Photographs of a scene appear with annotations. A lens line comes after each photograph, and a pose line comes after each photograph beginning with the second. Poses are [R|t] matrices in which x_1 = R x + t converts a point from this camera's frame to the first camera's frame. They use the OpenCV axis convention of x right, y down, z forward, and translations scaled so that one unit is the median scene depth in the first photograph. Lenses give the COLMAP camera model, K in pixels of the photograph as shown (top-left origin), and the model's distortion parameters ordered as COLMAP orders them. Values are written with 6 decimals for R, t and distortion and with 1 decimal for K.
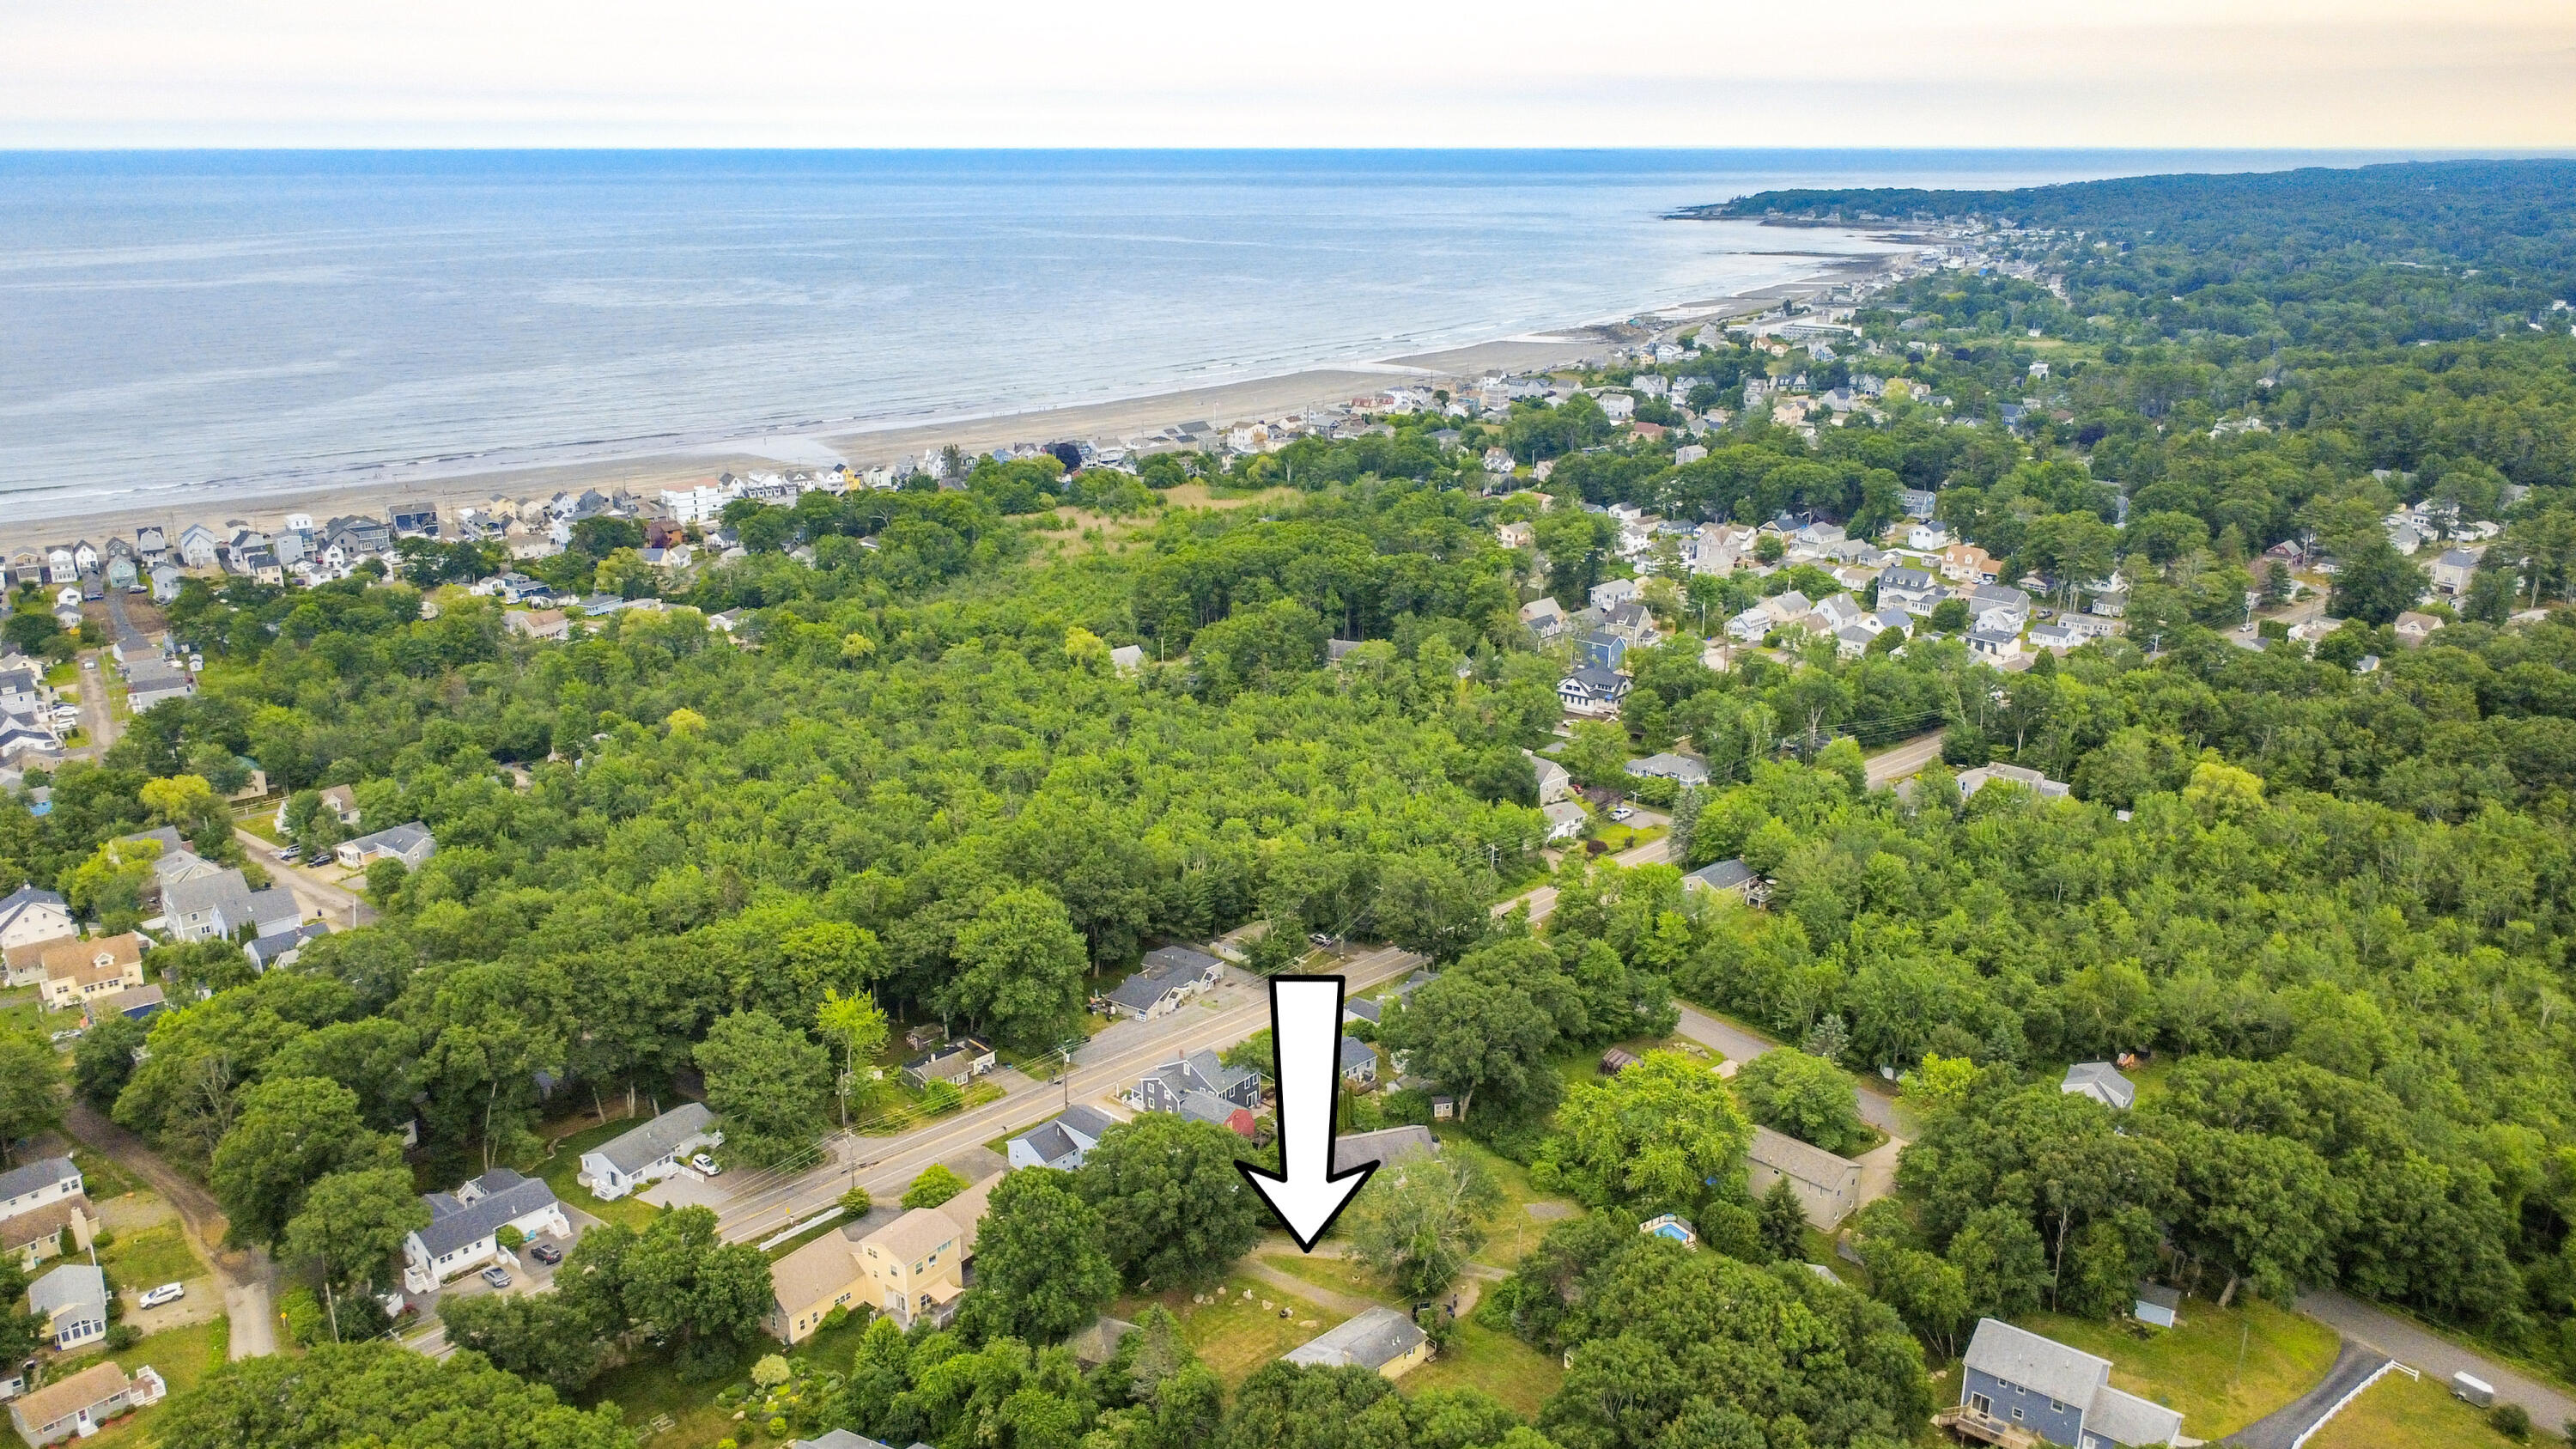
lens RADIAL K [[1874.9, 0, 1288.0], [0, 1874.9, 724.5], [0, 0, 1]] dist [-0.000146, 0.003327]
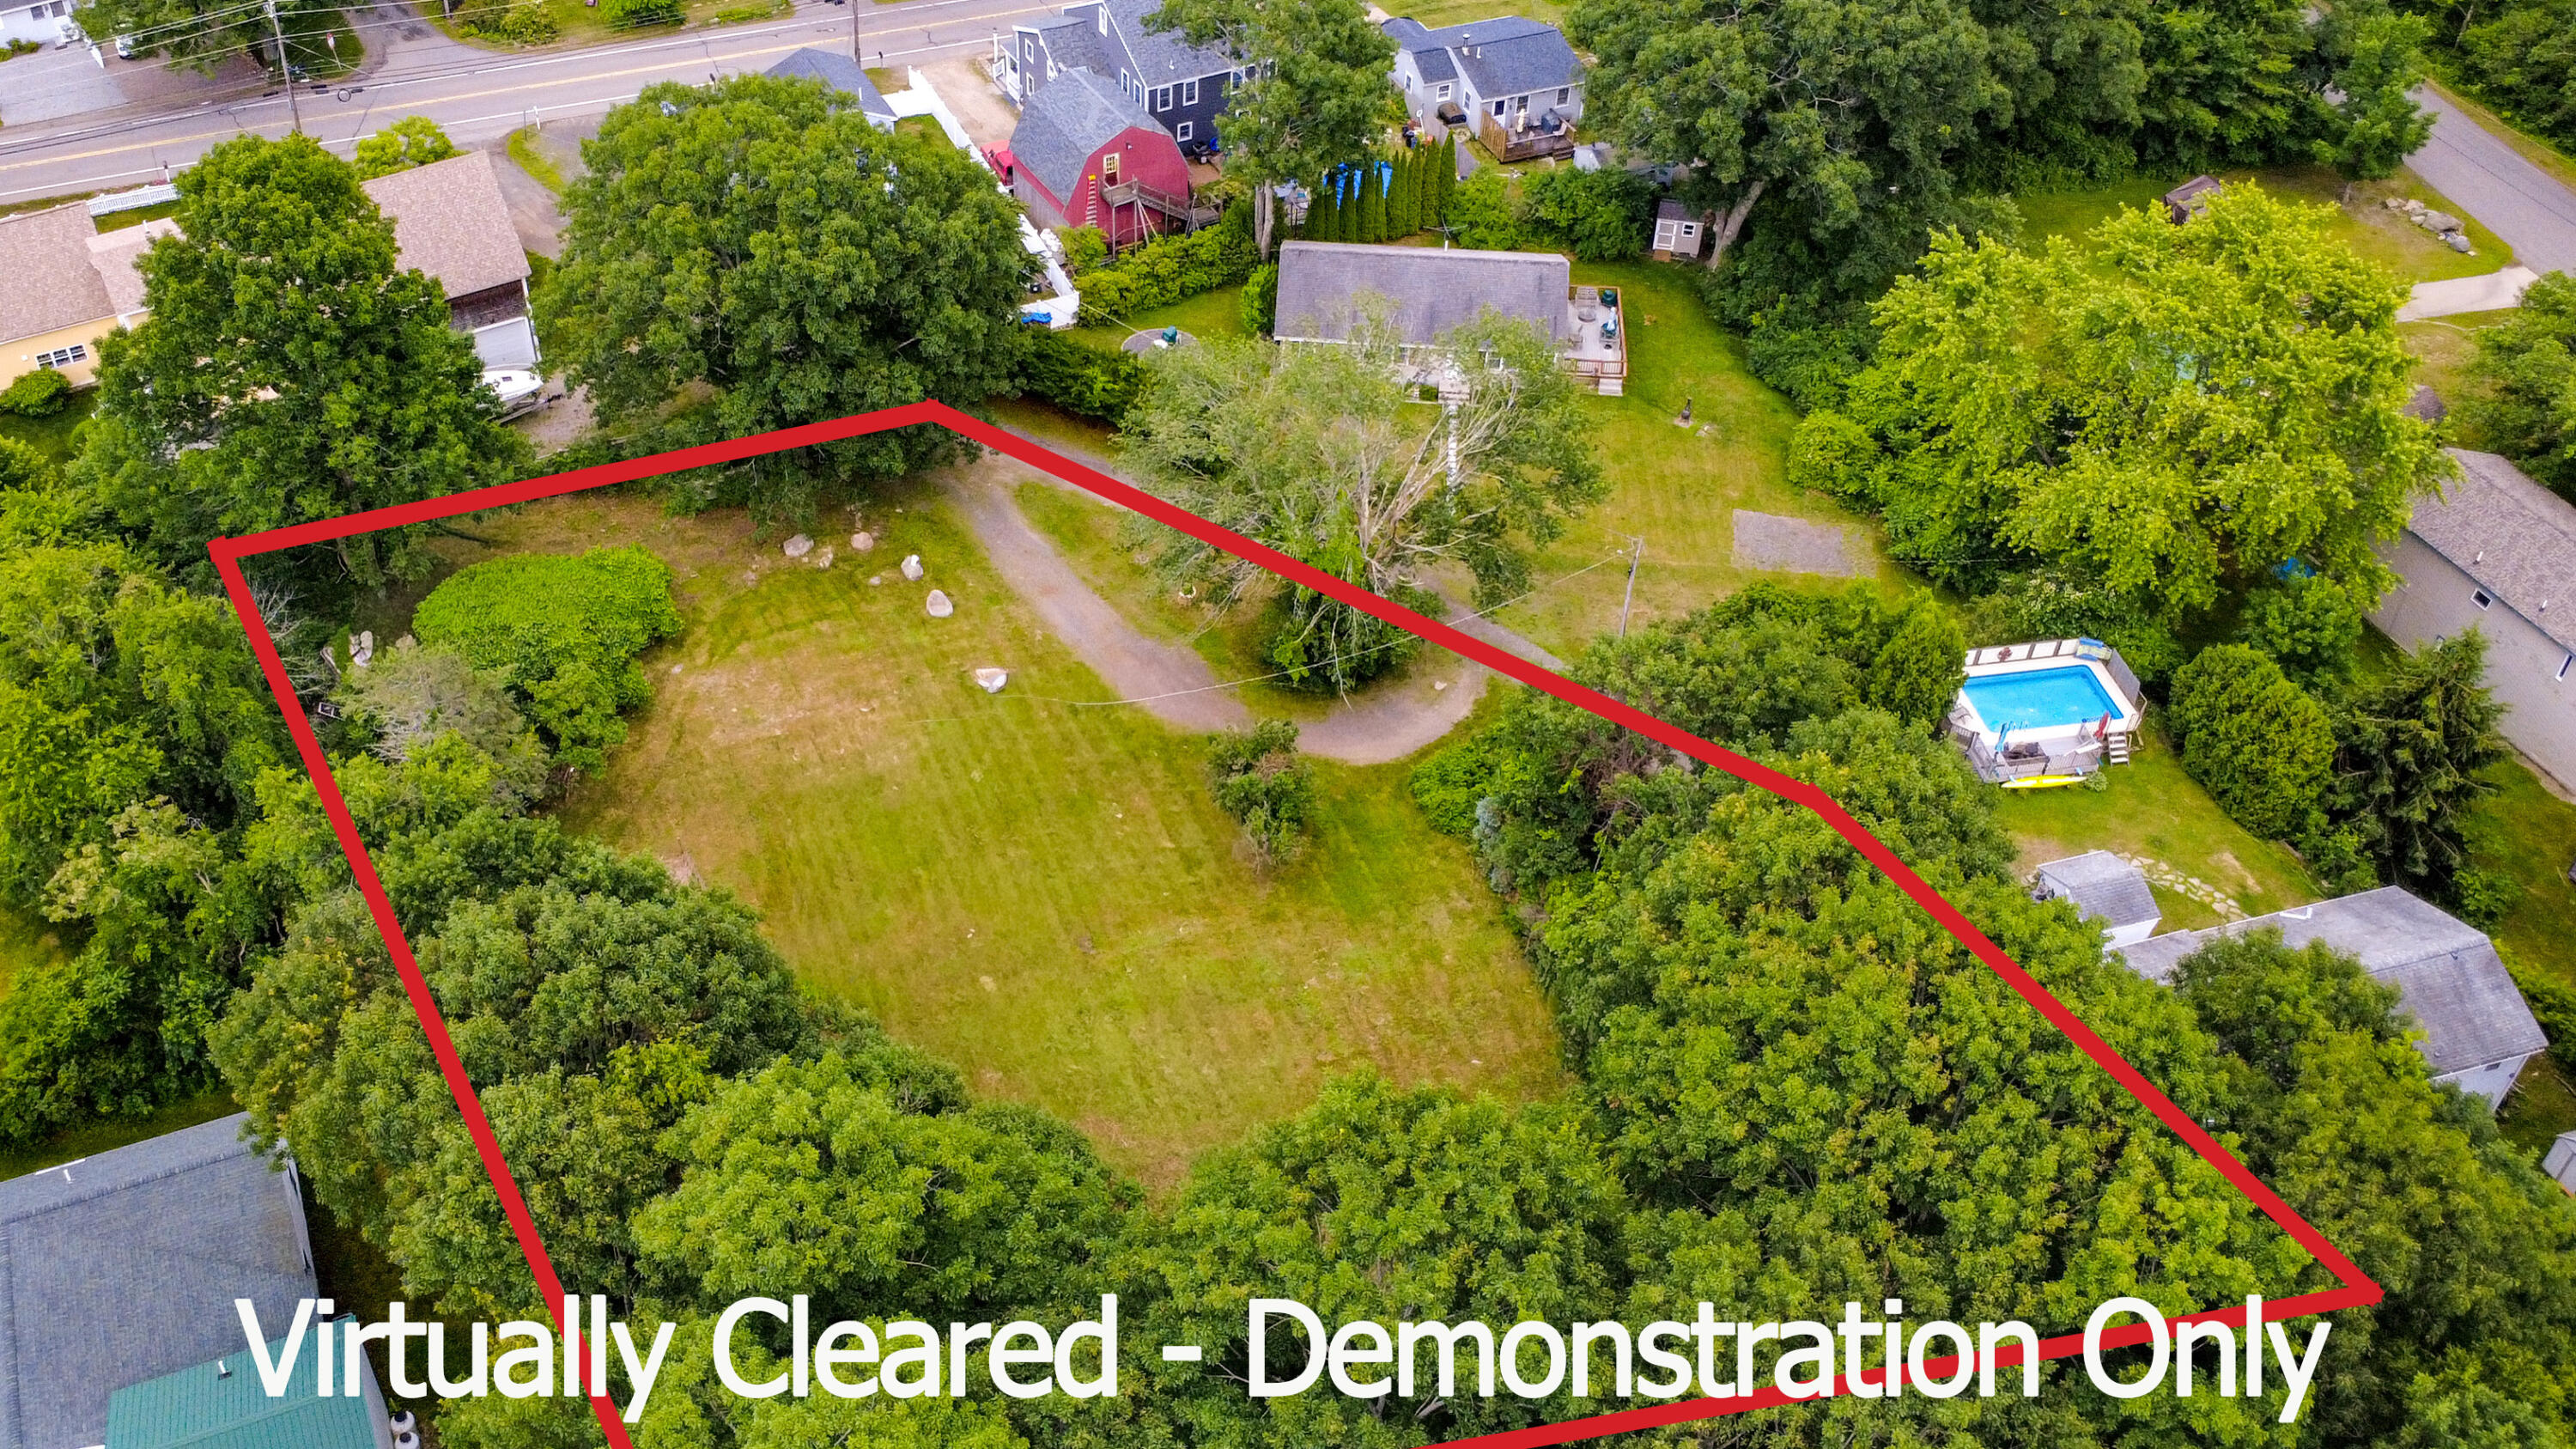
lens RADIAL K [[1874.9, 0, 1288.0], [0, 1874.9, 724.5], [0, 0, 1]] dist [-0.000146, 0.003327]
pose [[0.906341, 0.284809, -0.312138, 0.170288], [-0.102404, 0.864735, 0.491678, 0.106451], [0.409951, -0.413664, 0.812910, 0.597919]]
